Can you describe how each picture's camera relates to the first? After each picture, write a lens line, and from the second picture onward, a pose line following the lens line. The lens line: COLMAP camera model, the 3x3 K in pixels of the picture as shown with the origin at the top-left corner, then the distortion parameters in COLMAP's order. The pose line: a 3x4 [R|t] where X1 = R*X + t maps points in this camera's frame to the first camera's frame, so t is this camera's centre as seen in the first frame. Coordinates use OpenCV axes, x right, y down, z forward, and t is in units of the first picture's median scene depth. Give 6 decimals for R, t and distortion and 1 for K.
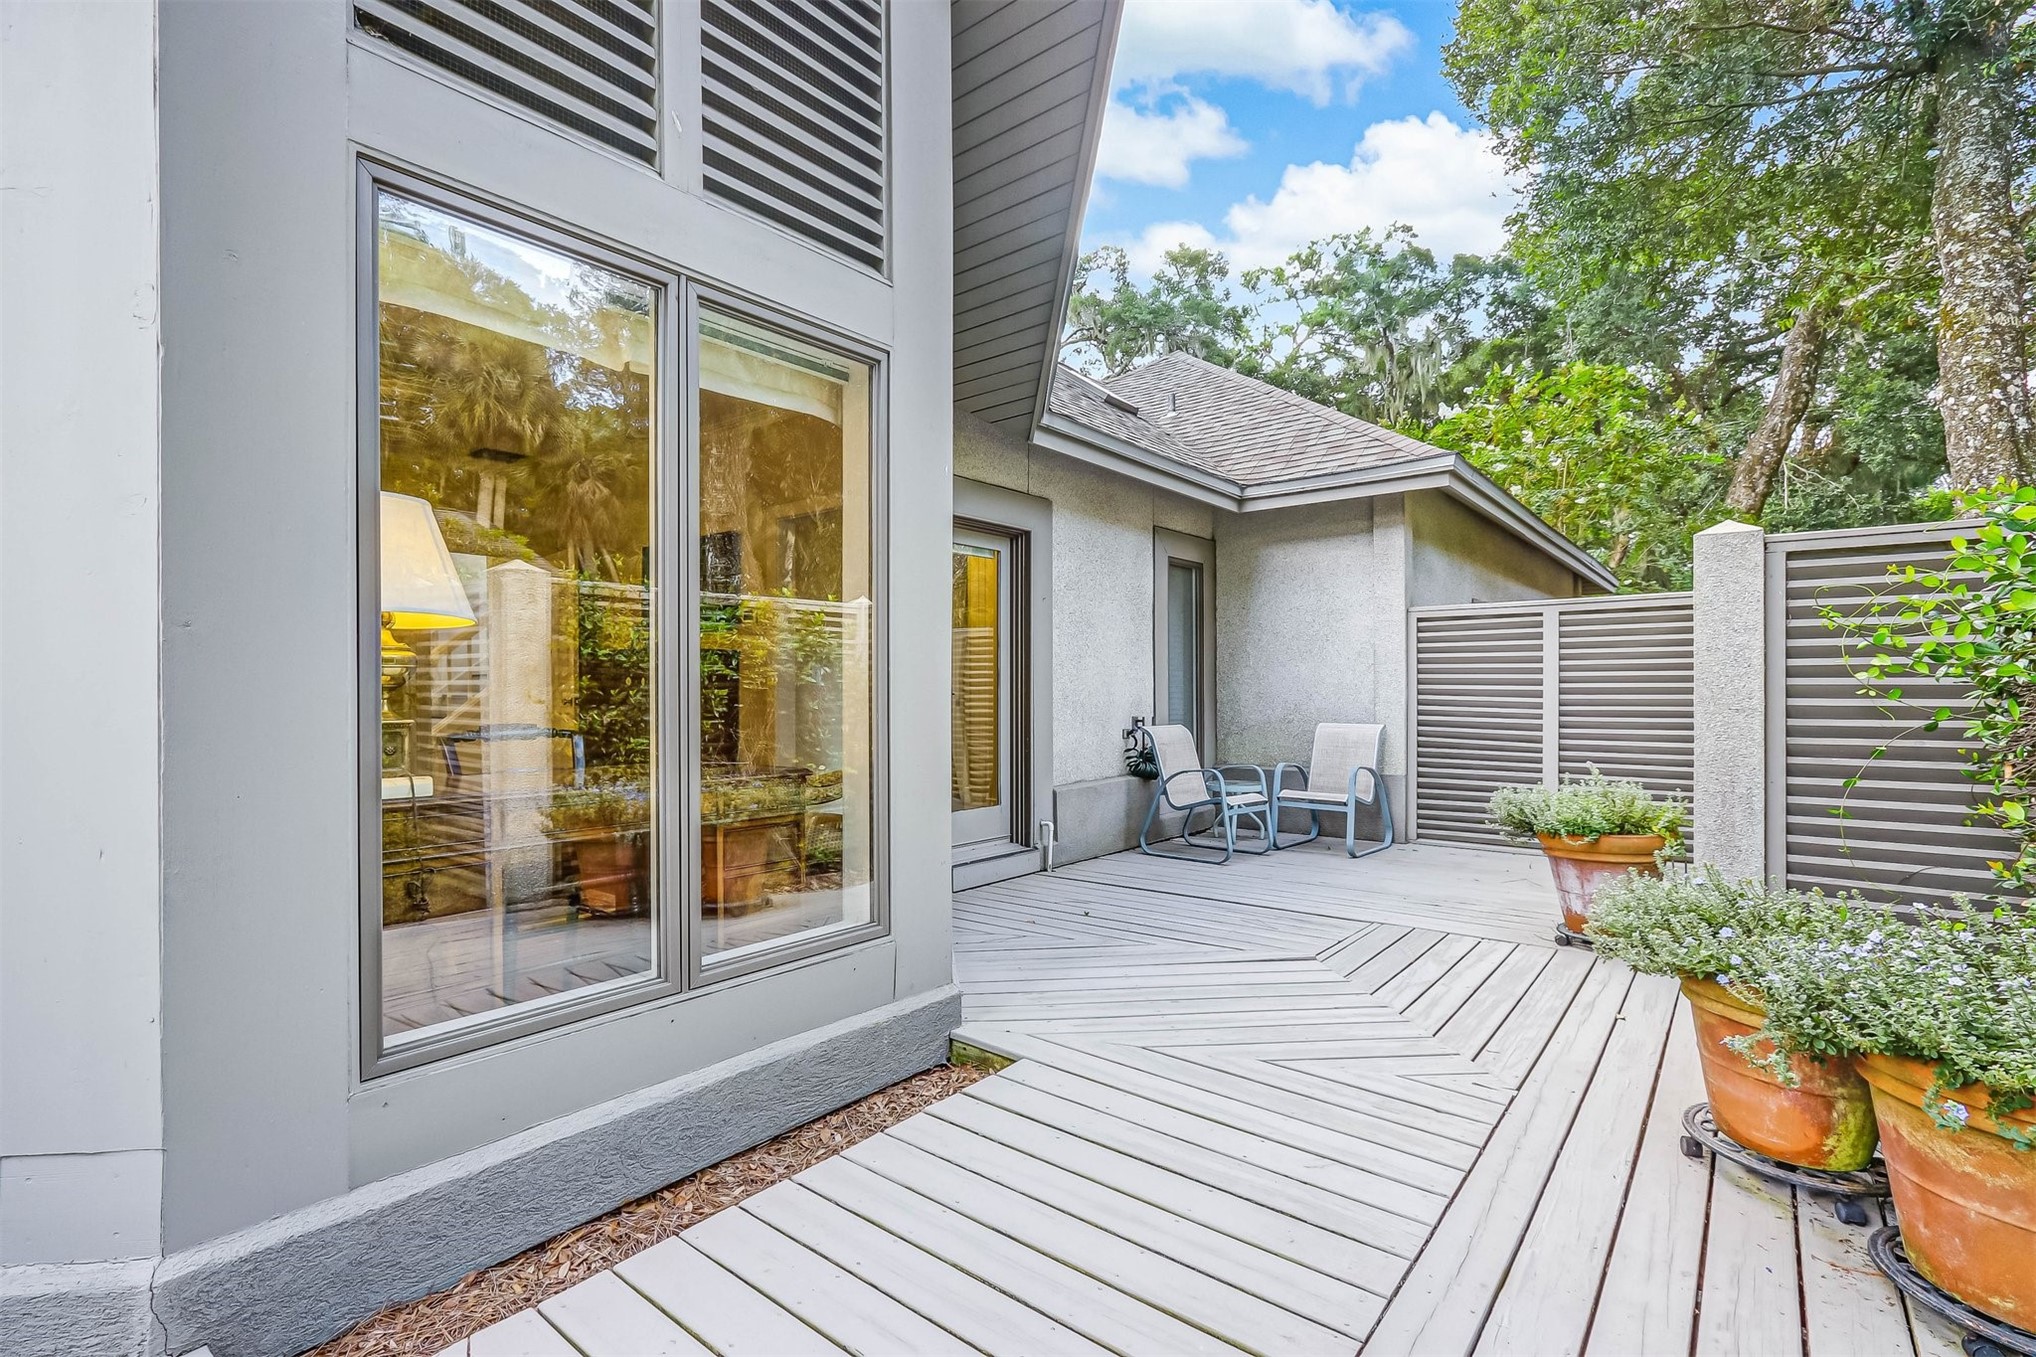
lens RADIAL K [[933.0, 0, 1010.8], [0, 933.0, 697.4], [0, 0, 1]] dist [0.003022, 0.001222]
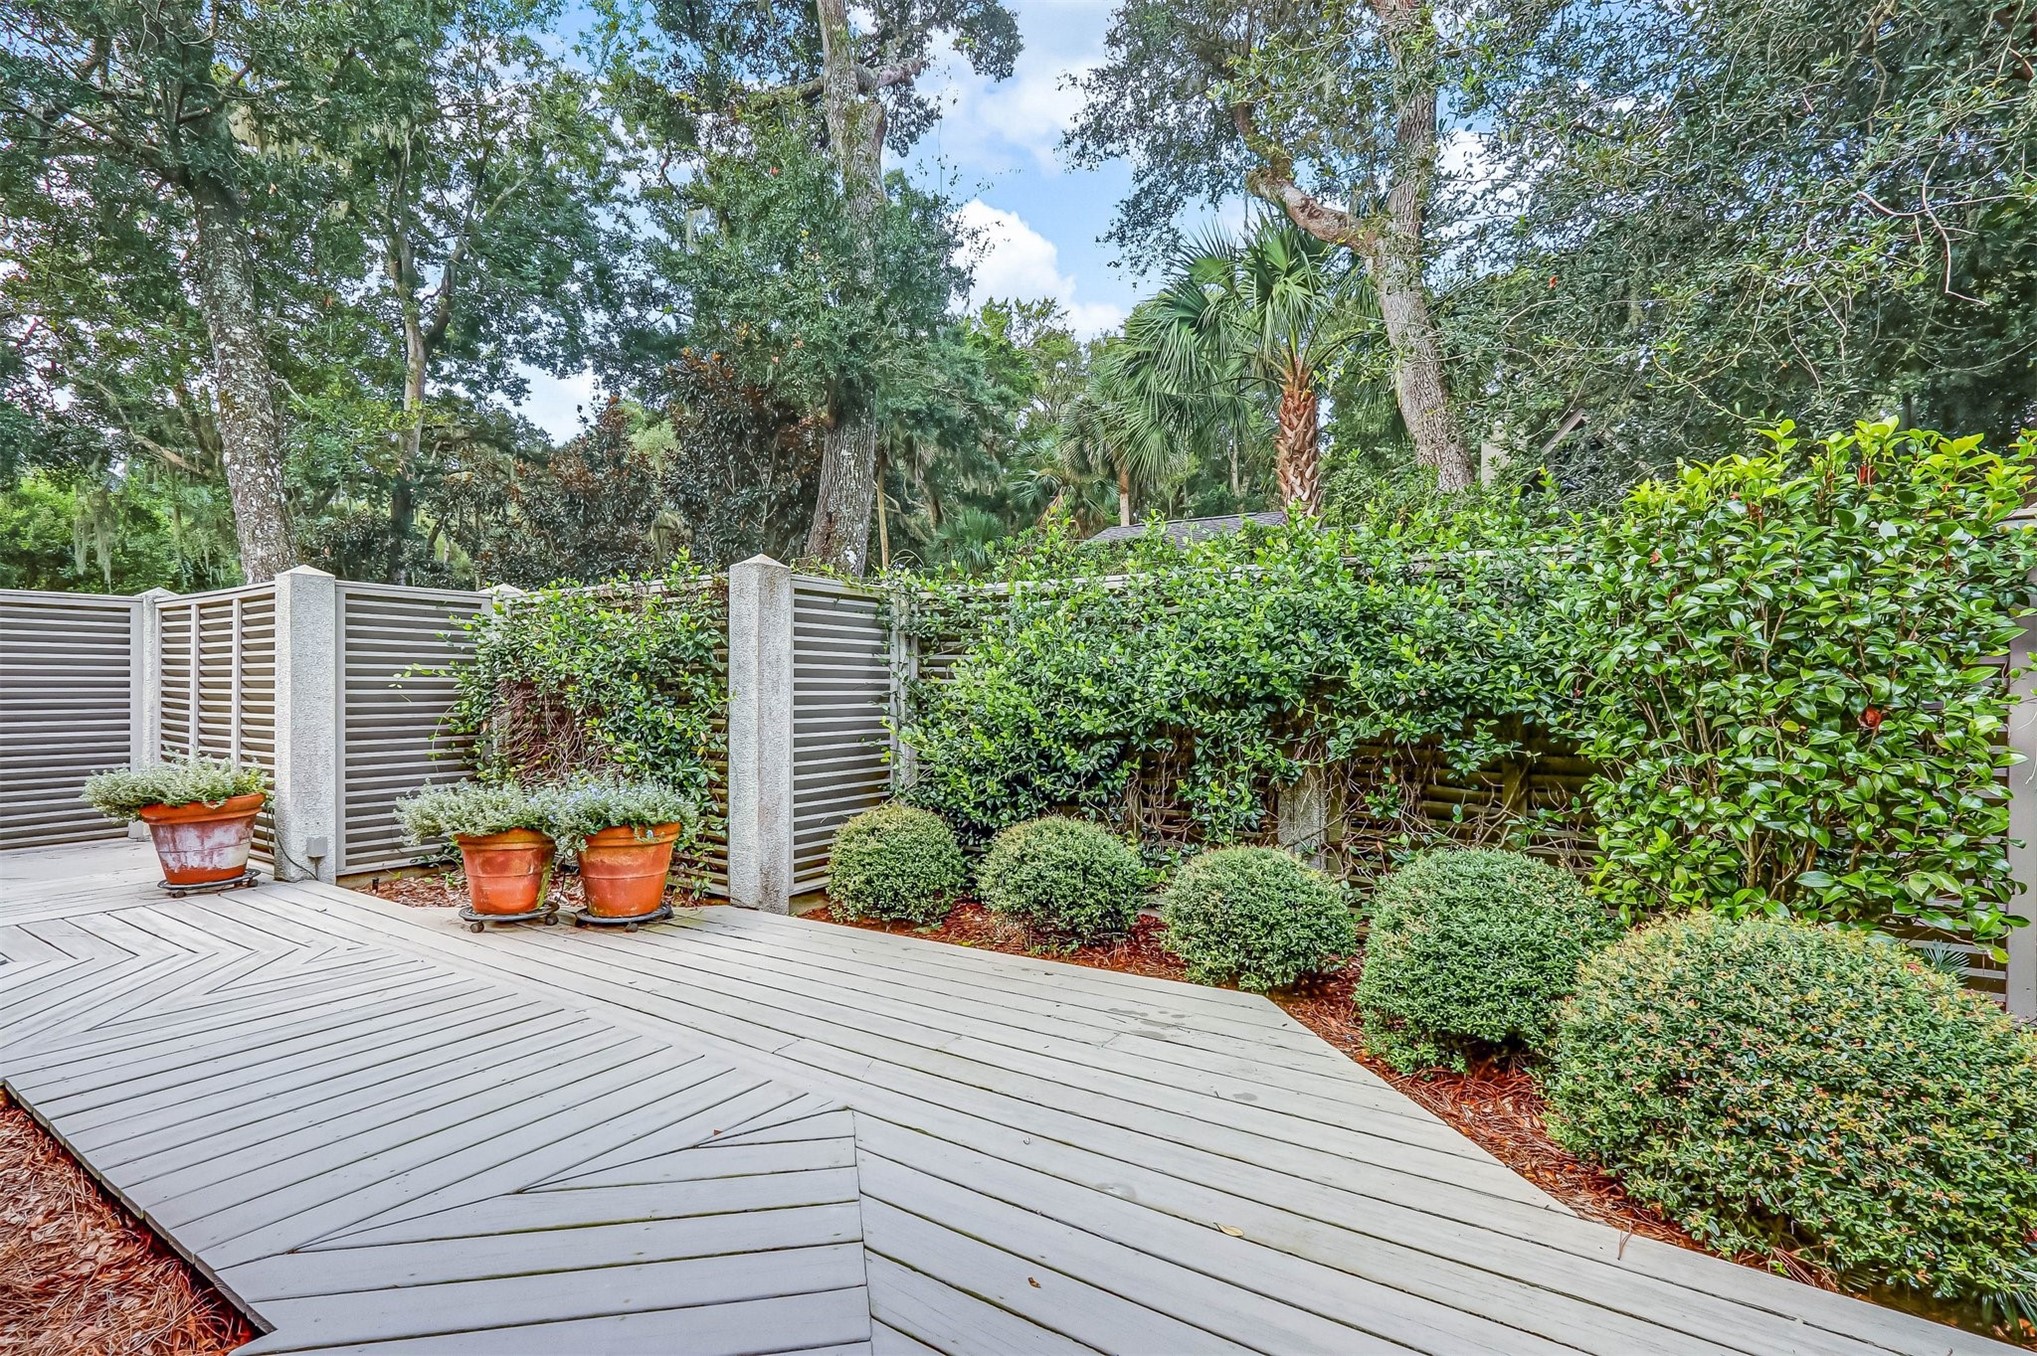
lens RADIAL K [[933.5, 0, 1012.9], [0, 933.5, 685.3], [0, 0, 1]] dist [0.003022, 0.001222]
pose [[-0.105744, 0.008369, 0.994358, -0.716255], [-0.002763, 0.999958, -0.008710, 0.003786], [-0.994390, -0.003669, -0.105716, 0.074755]]
